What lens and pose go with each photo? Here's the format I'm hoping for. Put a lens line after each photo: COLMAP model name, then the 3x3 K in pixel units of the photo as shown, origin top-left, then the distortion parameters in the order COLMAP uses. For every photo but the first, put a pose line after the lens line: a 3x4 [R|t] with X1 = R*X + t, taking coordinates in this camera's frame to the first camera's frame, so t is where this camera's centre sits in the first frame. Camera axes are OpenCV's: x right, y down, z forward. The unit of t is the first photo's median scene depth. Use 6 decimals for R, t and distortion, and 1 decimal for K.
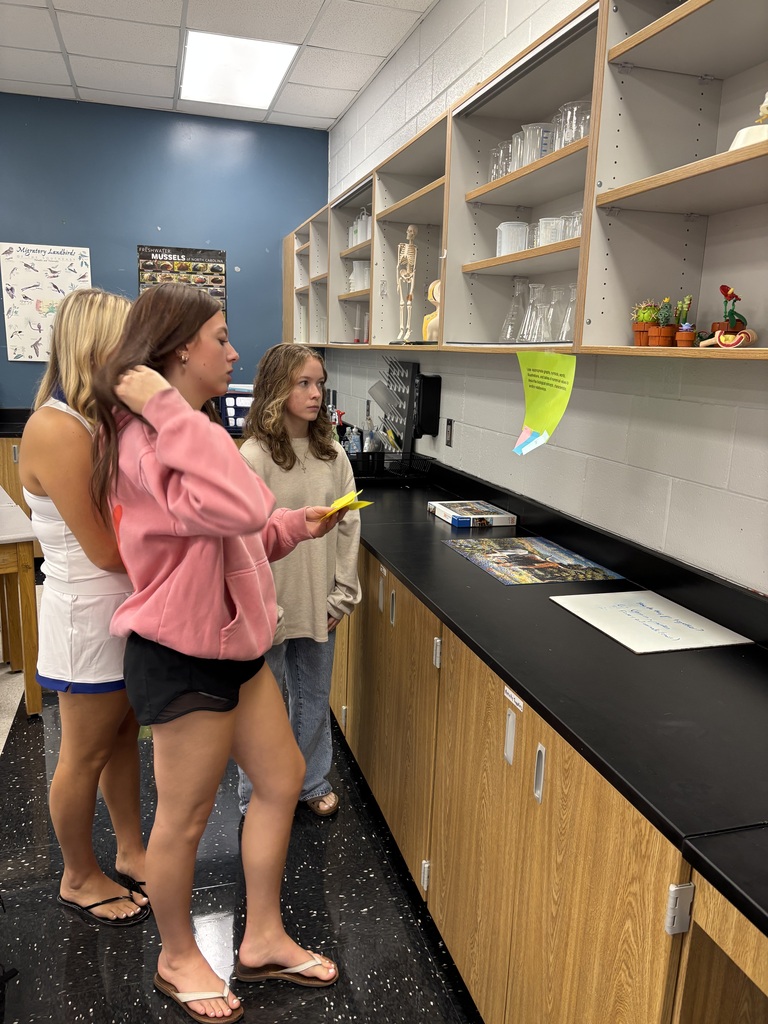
lens RADIAL K [[786.5, 0, 383.0], [0, 786.5, 513.4], [0, 0, 1]] dist [0.002259, -0.015819]
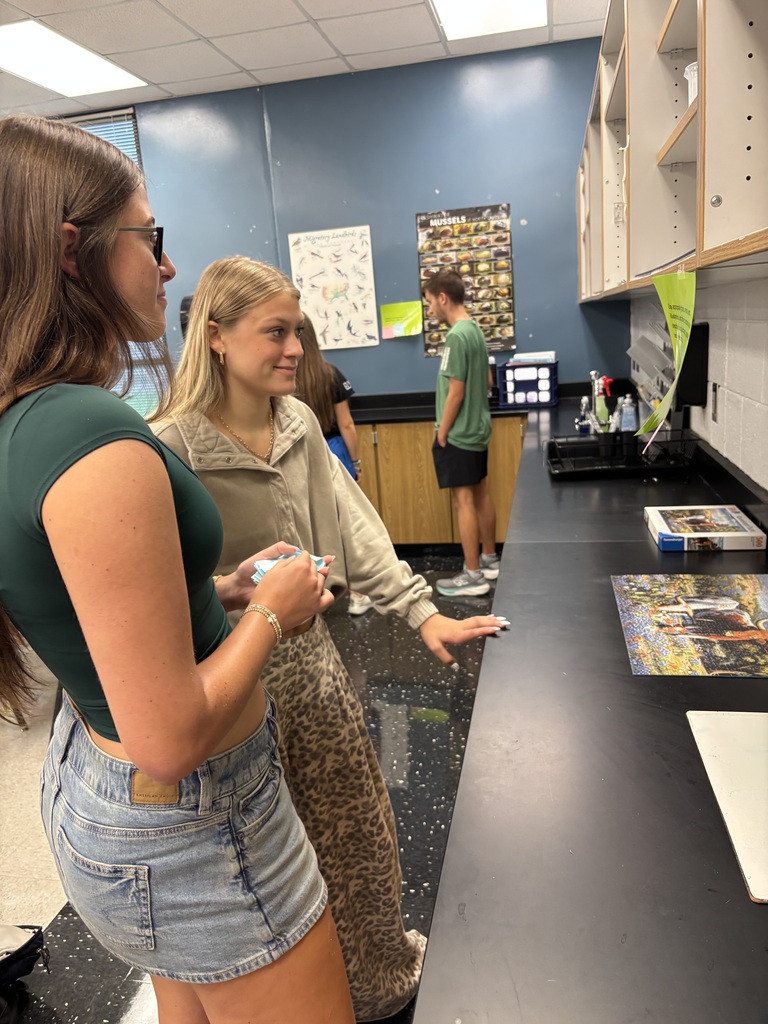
lens RADIAL K [[786.5, 0, 384.4], [0, 786.5, 512.4], [0, 0, 1]] dist [0.002259, -0.015819]
pose [[0.876463, 0.008792, -0.481389, 0.133789], [0.010255, 0.999266, 0.036923, -0.027301], [0.481360, -0.037298, 0.875729, 0.188405]]
